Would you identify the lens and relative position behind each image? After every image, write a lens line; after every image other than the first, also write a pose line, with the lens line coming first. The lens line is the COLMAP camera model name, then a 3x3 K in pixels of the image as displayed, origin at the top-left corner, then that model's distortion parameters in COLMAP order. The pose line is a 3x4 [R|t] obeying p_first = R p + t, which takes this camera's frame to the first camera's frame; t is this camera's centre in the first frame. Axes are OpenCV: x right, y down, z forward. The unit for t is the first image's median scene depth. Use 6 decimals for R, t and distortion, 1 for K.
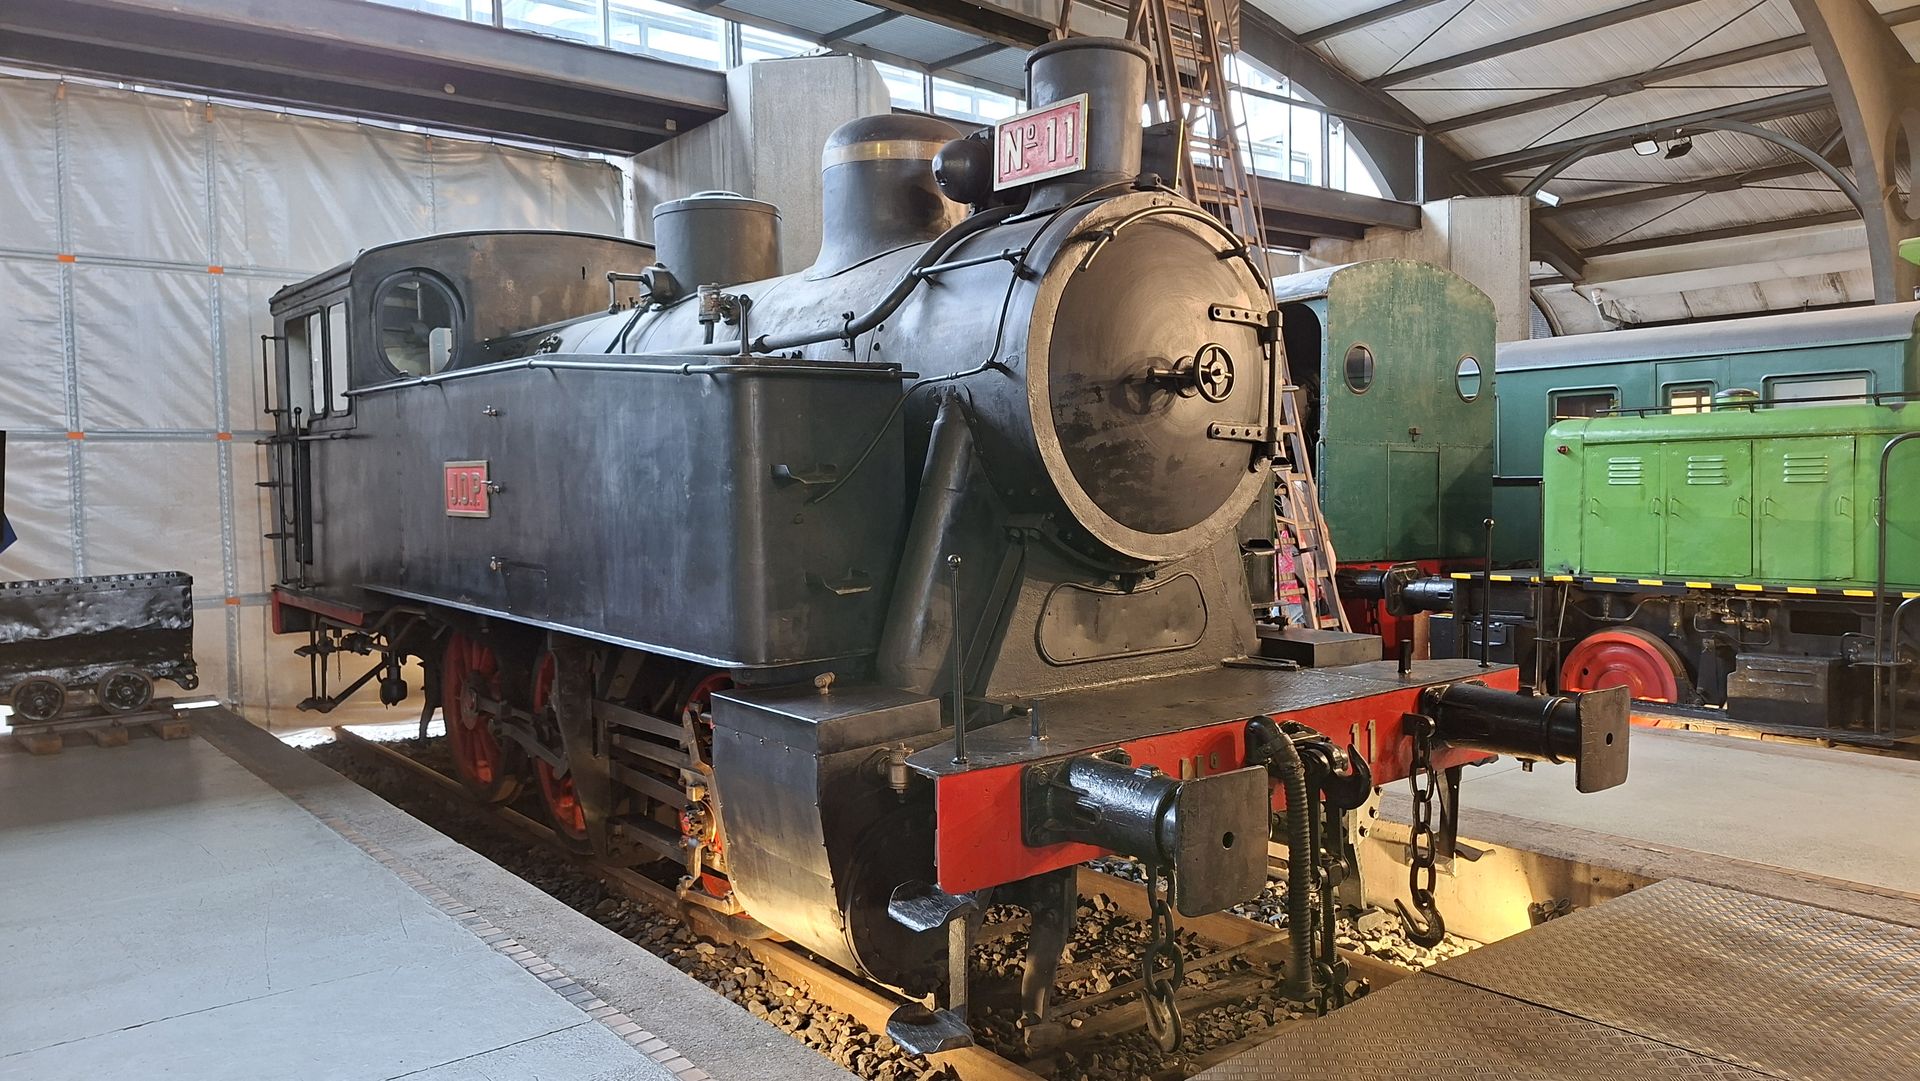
lens RADIAL K [[1322.1, 0, 960.0], [0, 1322.1, 540.5], [0, 0, 1]] dist [0.004900, -0.006928]
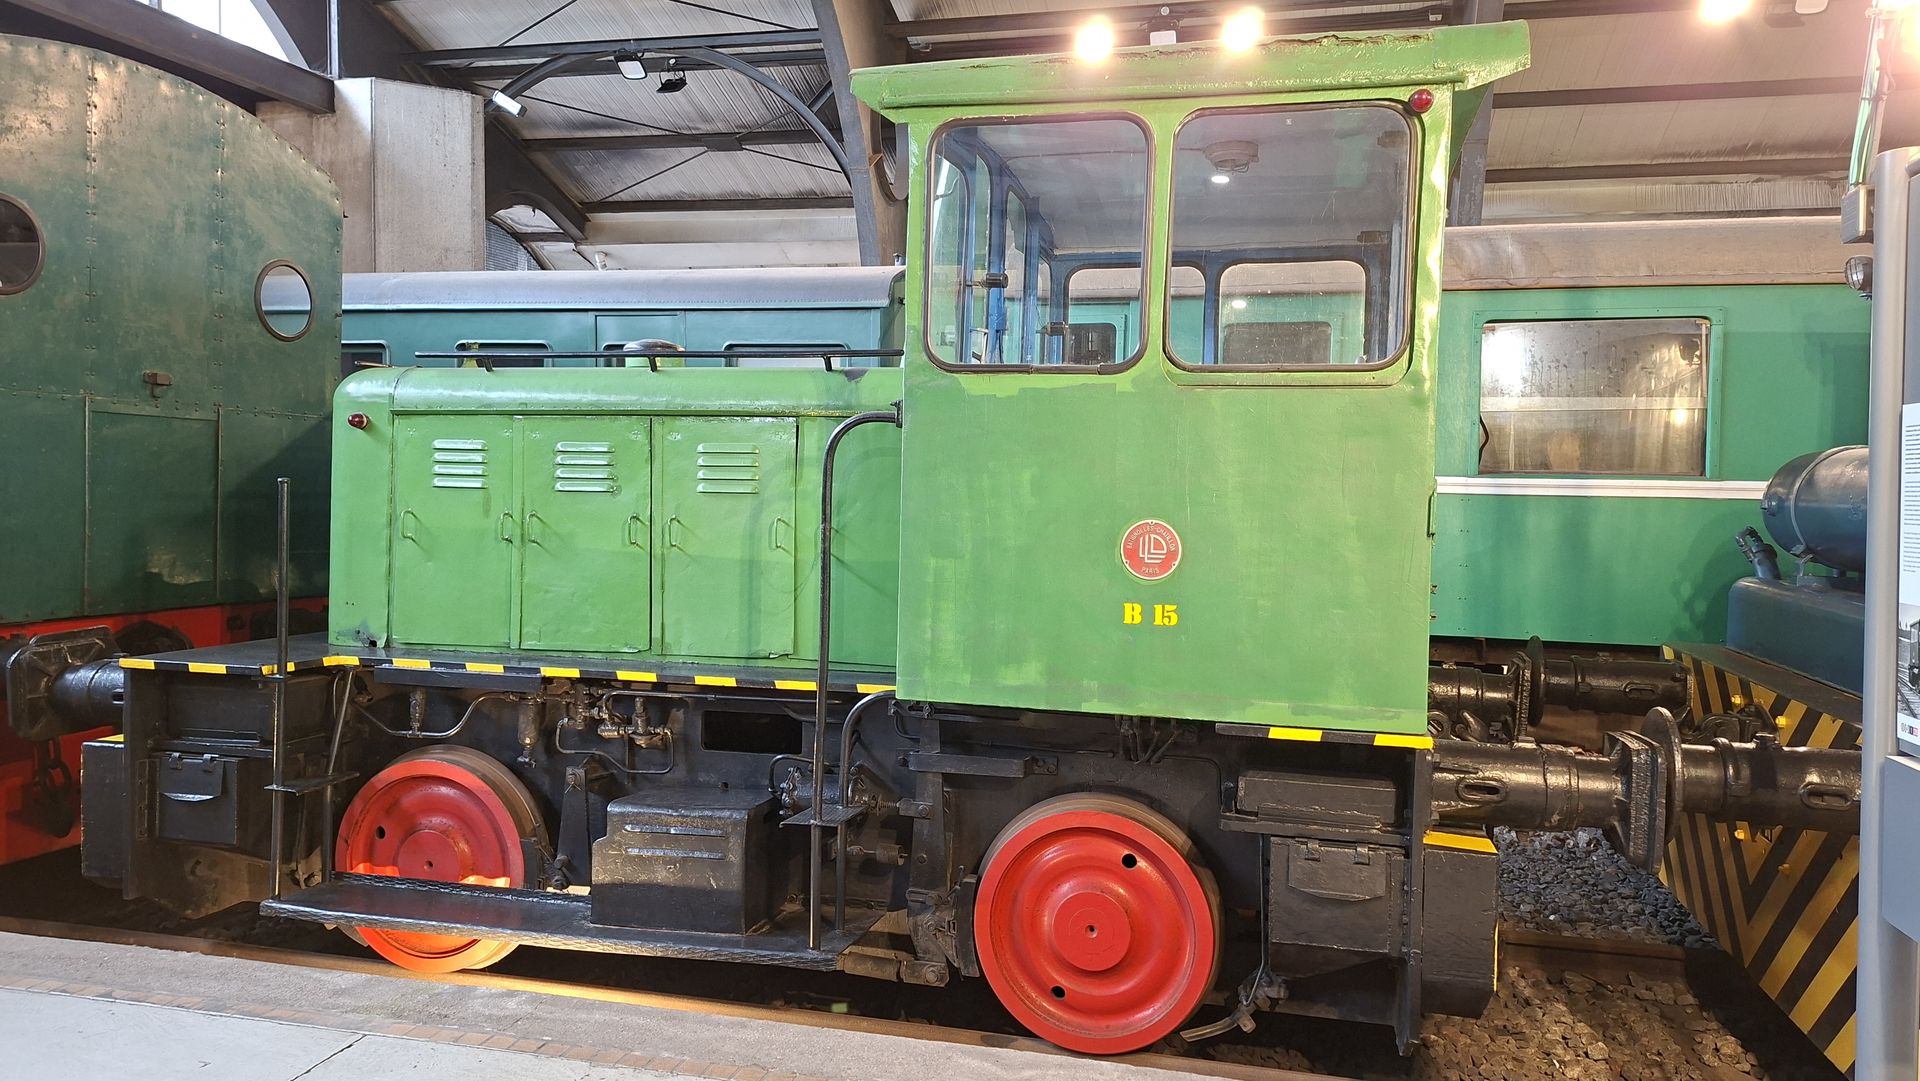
lens RADIAL K [[1322.1, 0, 960.0], [0, 1322.1, 540.5], [0, 0, 1]] dist [0.004900, -0.006928]
pose [[0.787563, 0.000387, 0.616233, 0.324224], [-0.005841, 0.999960, 0.006838, -0.024955], [-0.616206, -0.008985, 0.787534, 0.427311]]
